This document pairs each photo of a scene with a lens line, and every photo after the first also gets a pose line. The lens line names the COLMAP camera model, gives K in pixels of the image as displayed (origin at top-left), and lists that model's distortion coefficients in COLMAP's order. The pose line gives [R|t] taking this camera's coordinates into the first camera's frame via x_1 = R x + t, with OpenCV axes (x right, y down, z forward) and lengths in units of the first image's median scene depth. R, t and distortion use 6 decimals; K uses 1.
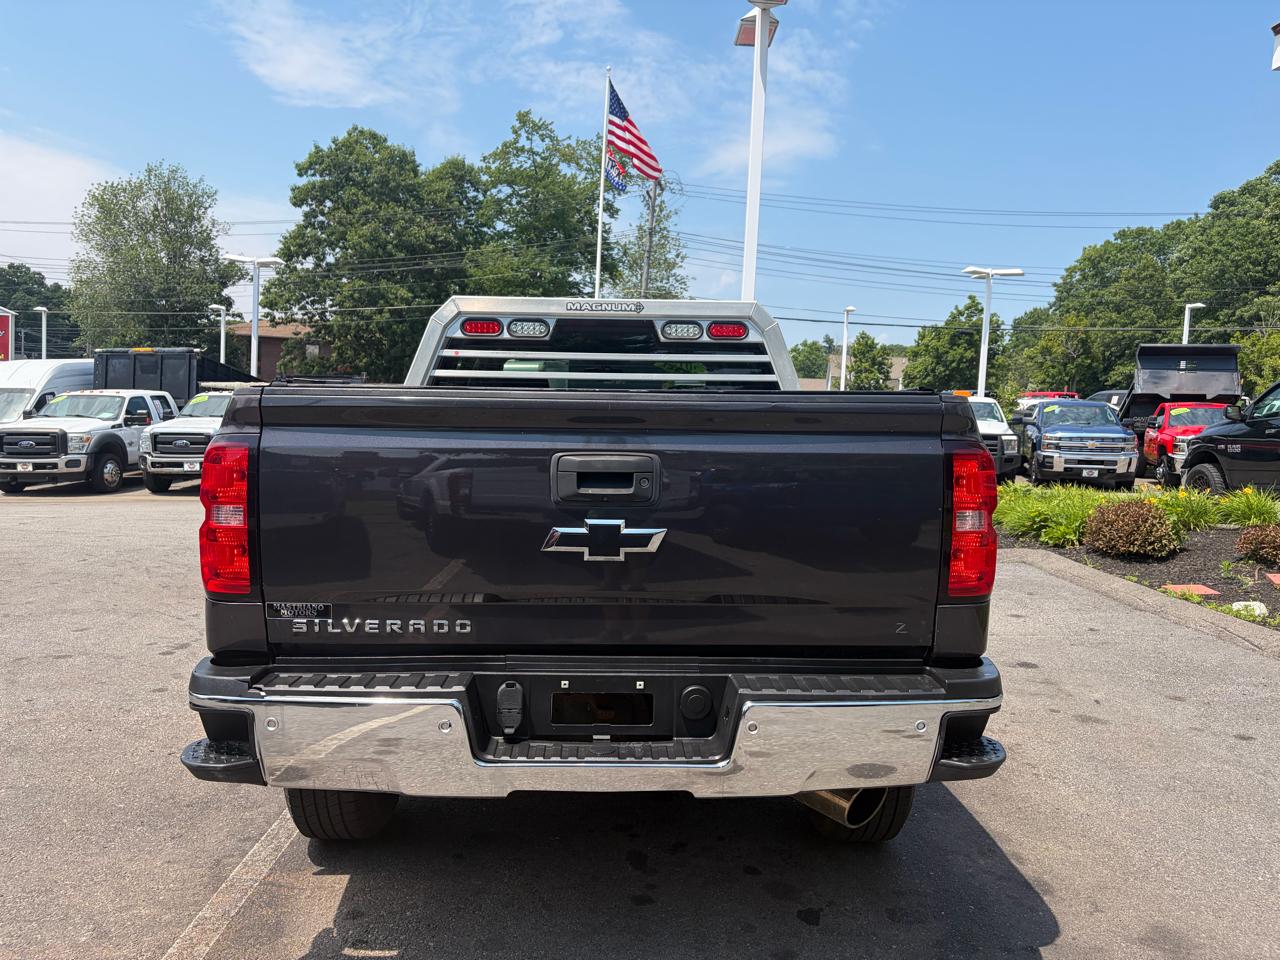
lens RADIAL K [[967.6, 0, 639.1], [0, 967.6, 487.9], [0, 0, 1]] dist [0.042441, -0.040547]
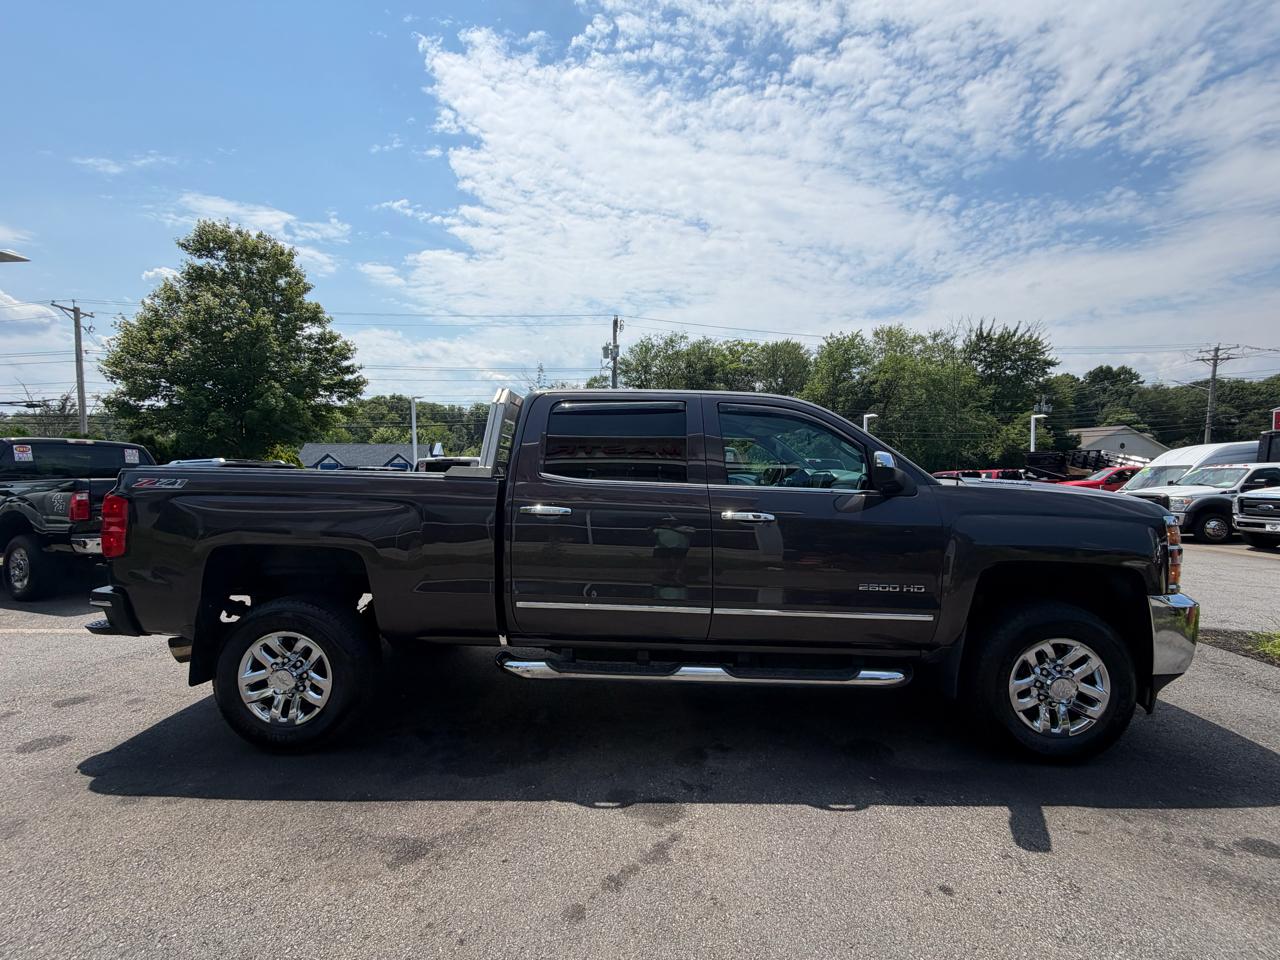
lens RADIAL K [[509.7, 0, 638.0], [0, 509.7, 475.5], [0, 0, 1]] dist [-0.001701, 0.000557]
pose [[-0.062530, -0.023324, -0.997770, 0.069974], [-0.071773, 0.997244, -0.018814, -0.006798], [0.995459, 0.070437, -0.064032, 0.109429]]
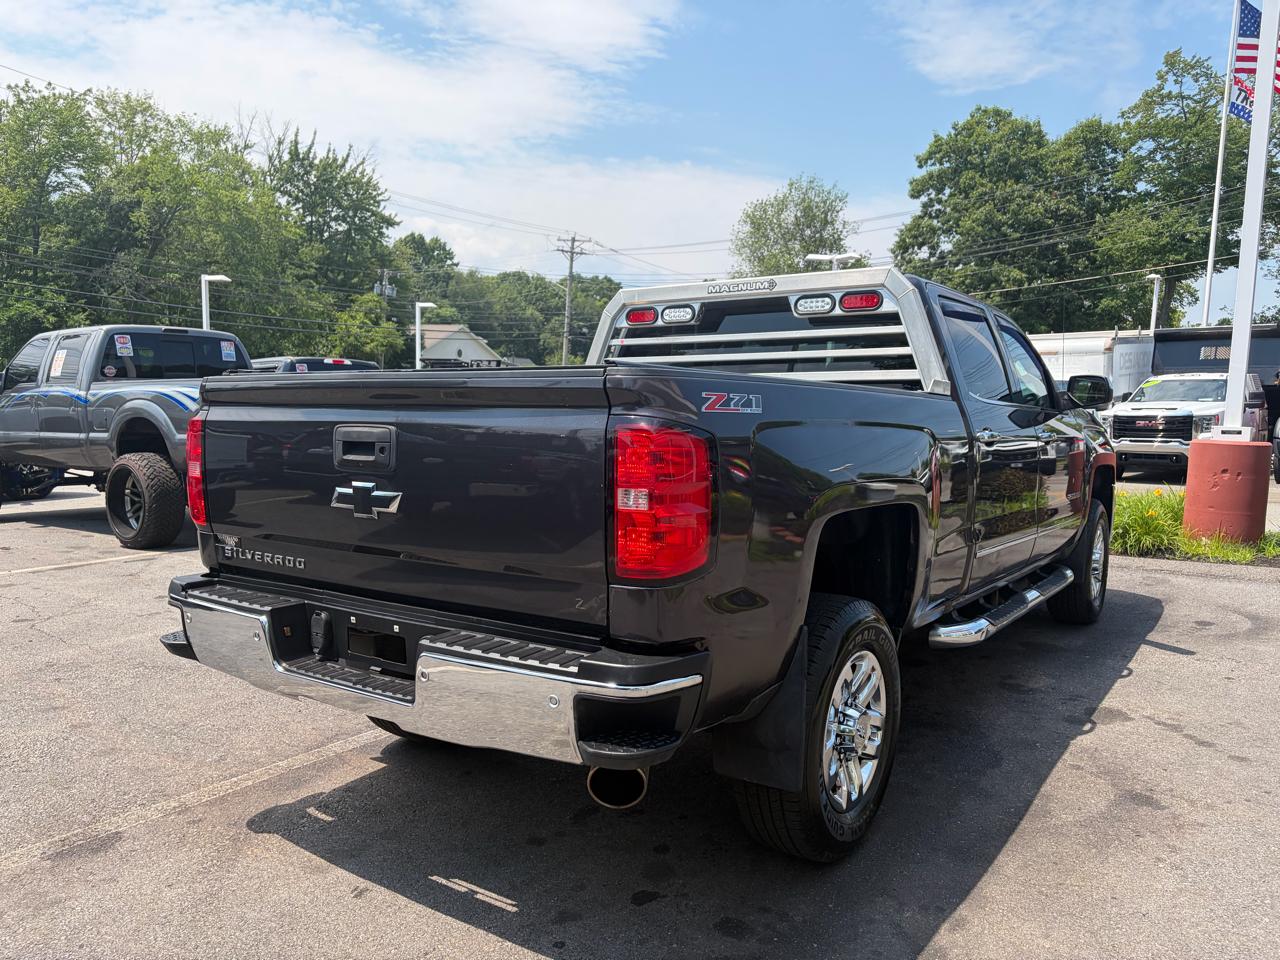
lens RADIAL K [[967.6, 0, 640.5], [0, 967.6, 489.8], [0, 0, 1]] dist [0.042441, -0.040547]
pose [[0.800175, 0.042724, -0.598243, 0.043073], [-0.034431, 0.999087, 0.025297, 0.000042], [0.598777, 0.000356, 0.800915, 0.011884]]
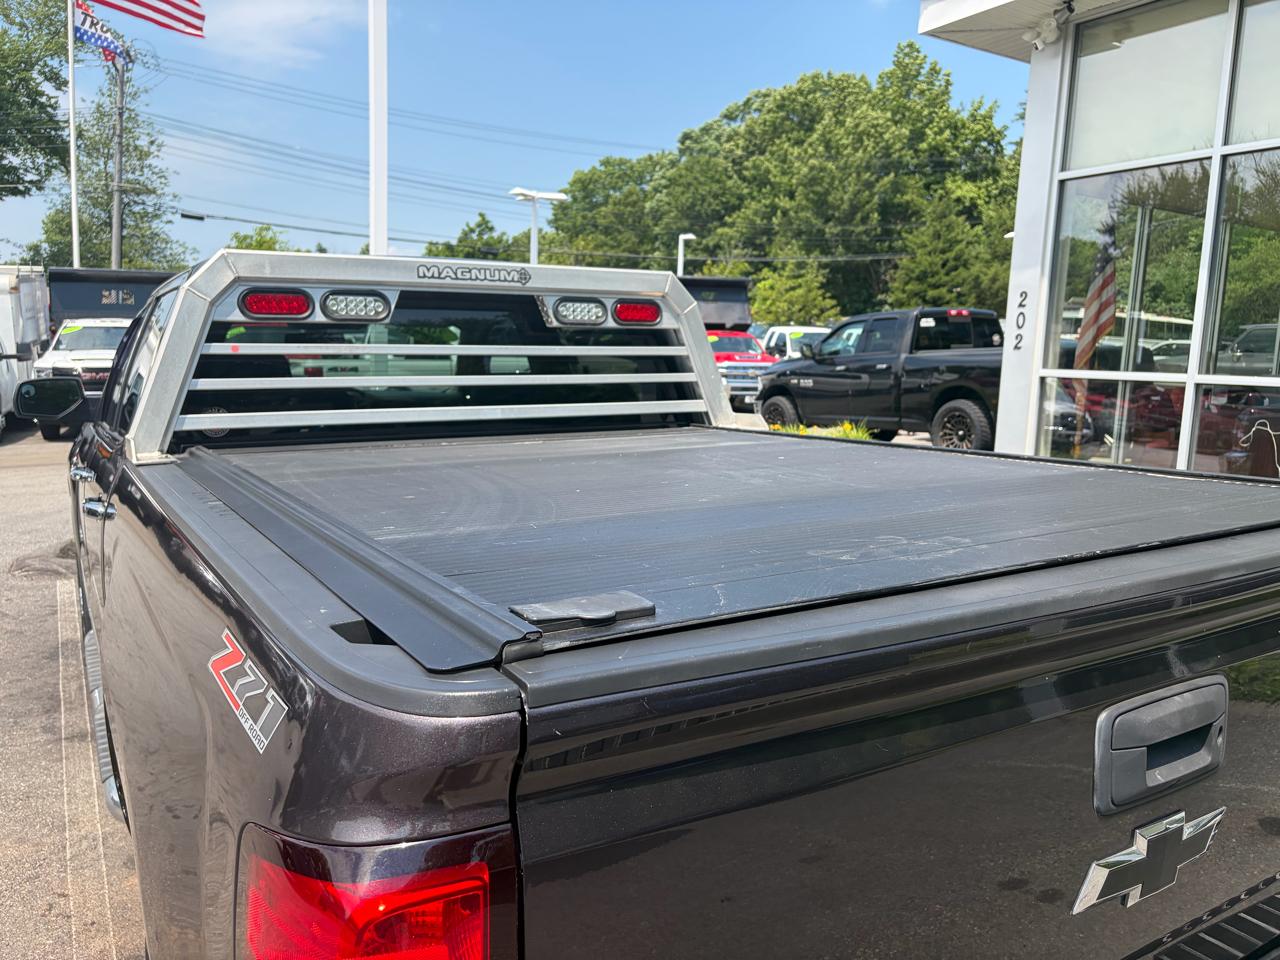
lens RADIAL K [[967.6, 0, 649.7], [0, 967.6, 491.5], [0, 0, 1]] dist [0.042441, -0.040547]
pose [[0.871165, -0.081882, 0.484114, -0.022966], [0.037351, 0.994191, 0.100942, -0.009092], [-0.489567, -0.069855, 0.869163, 0.032029]]
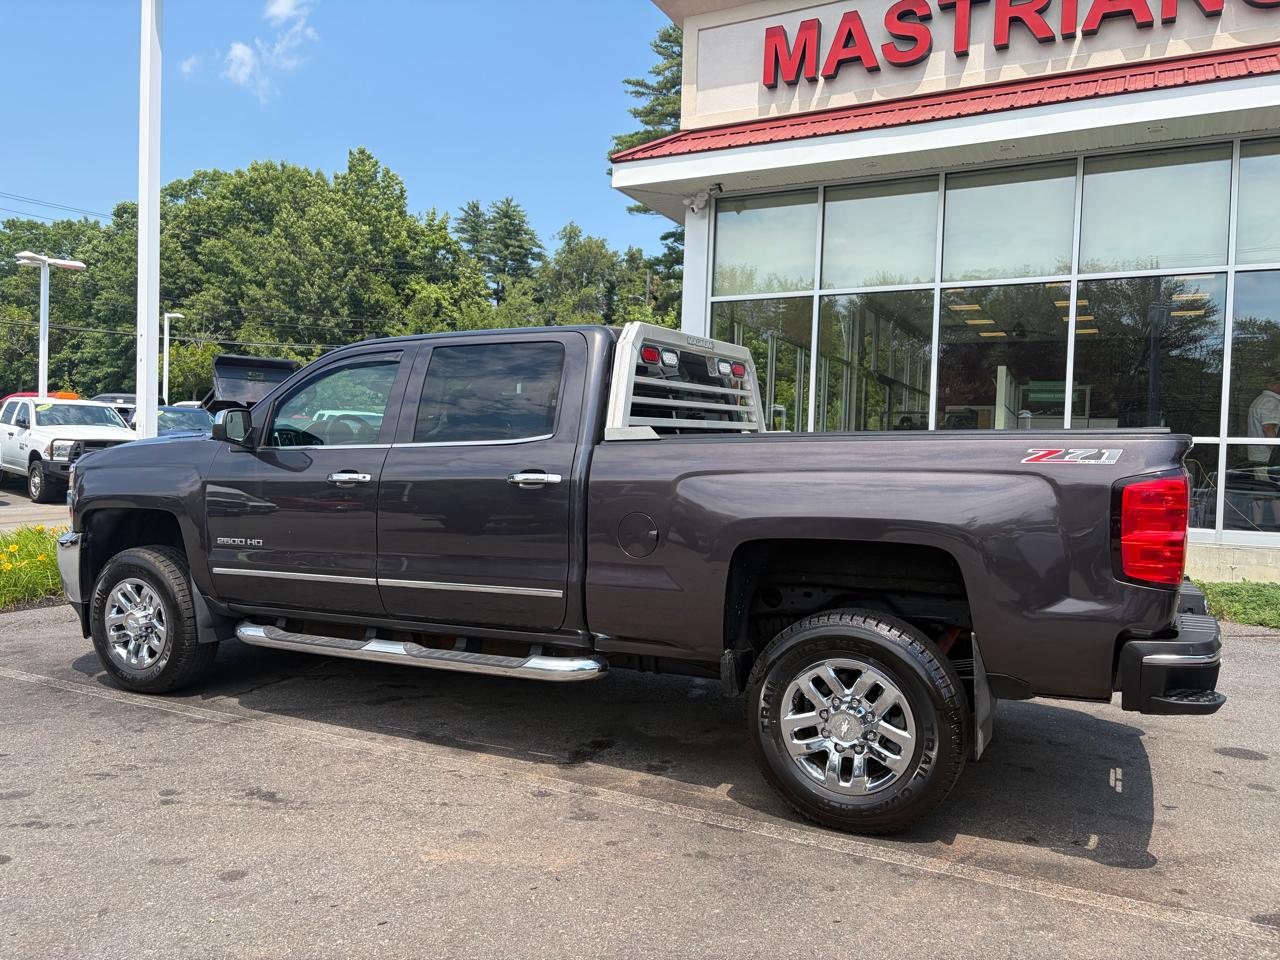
lens RADIAL K [[967.6, 0, 636.6], [0, 967.6, 490.3], [0, 0, 1]] dist [0.042441, -0.040547]
pose [[0.484826, -0.055266, 0.872863, -0.092869], [0.054083, 0.997986, 0.033148, -0.005109], [-0.872937, 0.031137, 0.486839, 0.046291]]
